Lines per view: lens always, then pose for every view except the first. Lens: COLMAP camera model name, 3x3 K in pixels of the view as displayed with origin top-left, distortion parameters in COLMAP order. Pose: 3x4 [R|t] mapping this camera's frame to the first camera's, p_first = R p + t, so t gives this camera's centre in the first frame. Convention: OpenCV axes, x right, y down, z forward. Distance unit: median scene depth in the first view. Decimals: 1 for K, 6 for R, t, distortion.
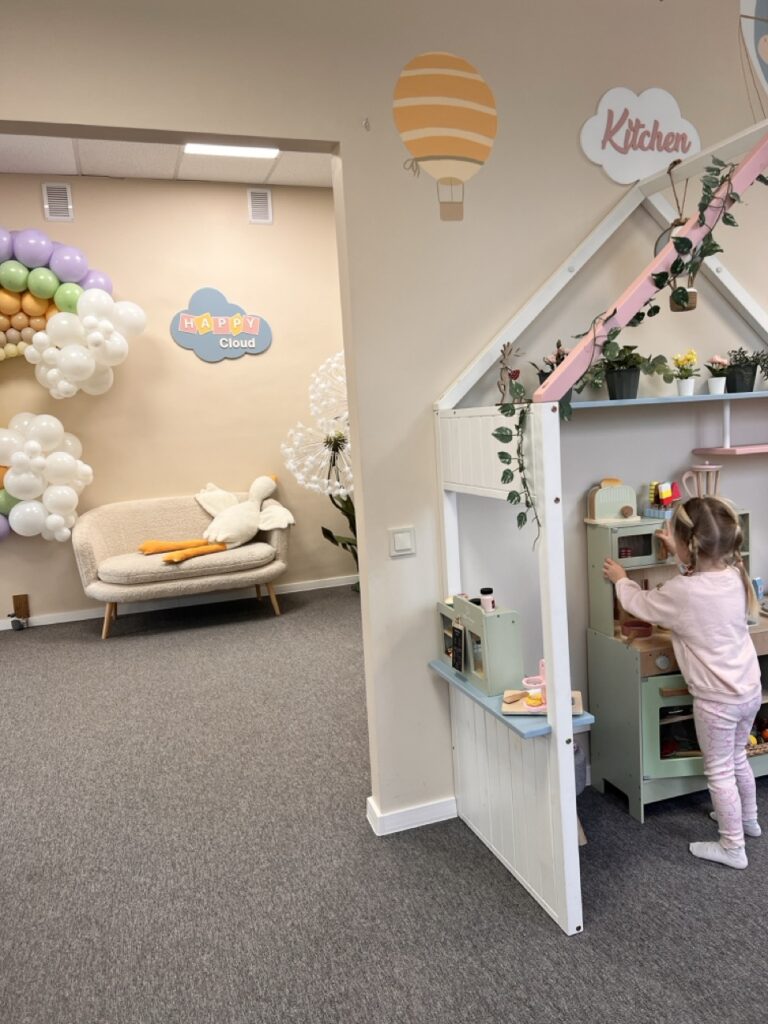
lens RADIAL K [[771.4, 0, 381.8], [0, 771.4, 508.9], [0, 0, 1]] dist [0.050437, -0.058090]
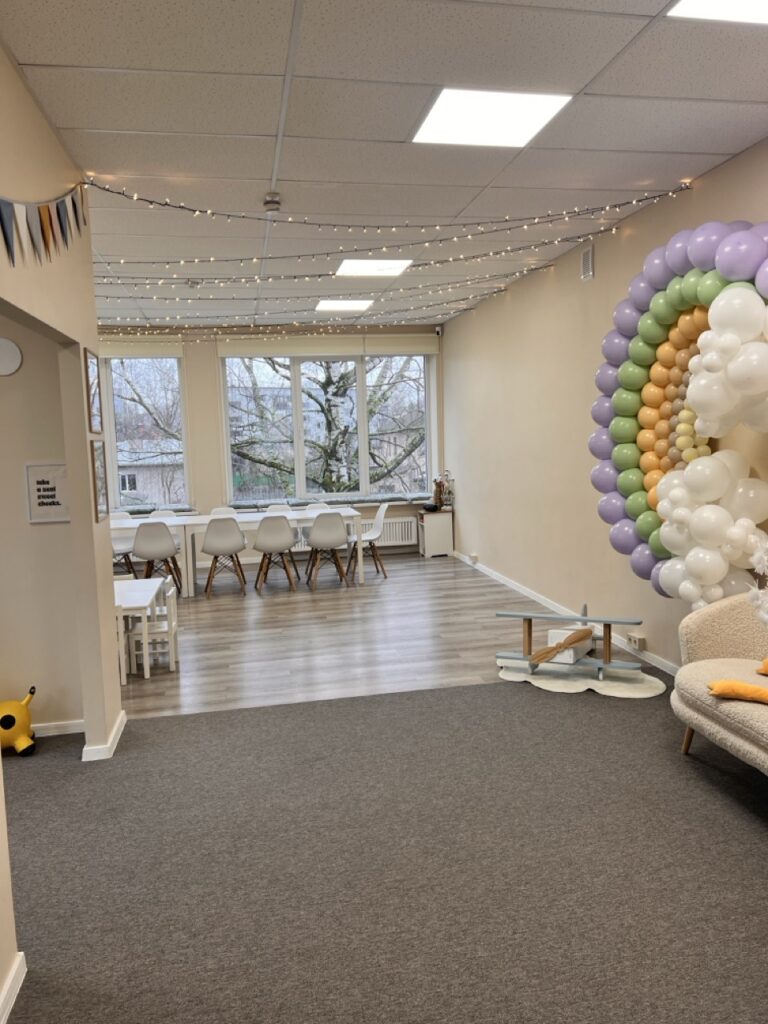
lens RADIAL K [[771.4, 0, 391.0], [0, 771.4, 507.1], [0, 0, 1]] dist [0.050437, -0.058090]
pose [[-0.129497, 0.156726, -0.979116, 0.457647], [-0.081307, 0.982427, 0.168009, -0.207093], [0.988241, 0.101365, -0.114479, 0.907145]]
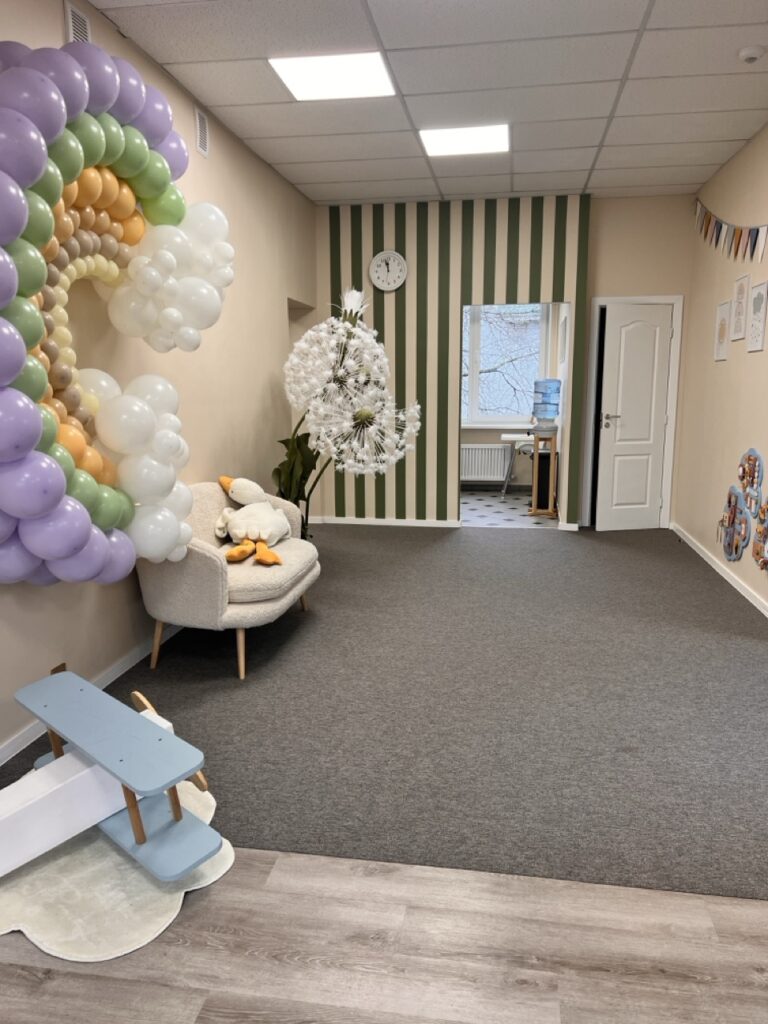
lens RADIAL K [[771.4, 0, 381.7], [0, 771.4, 513.4], [0, 0, 1]] dist [0.050437, -0.058090]
pose [[0.470045, -0.094568, 0.877562, -1.093686], [0.087060, 0.994363, 0.060524, -0.030154], [-0.878338, 0.047952, 0.475628, 0.602535]]
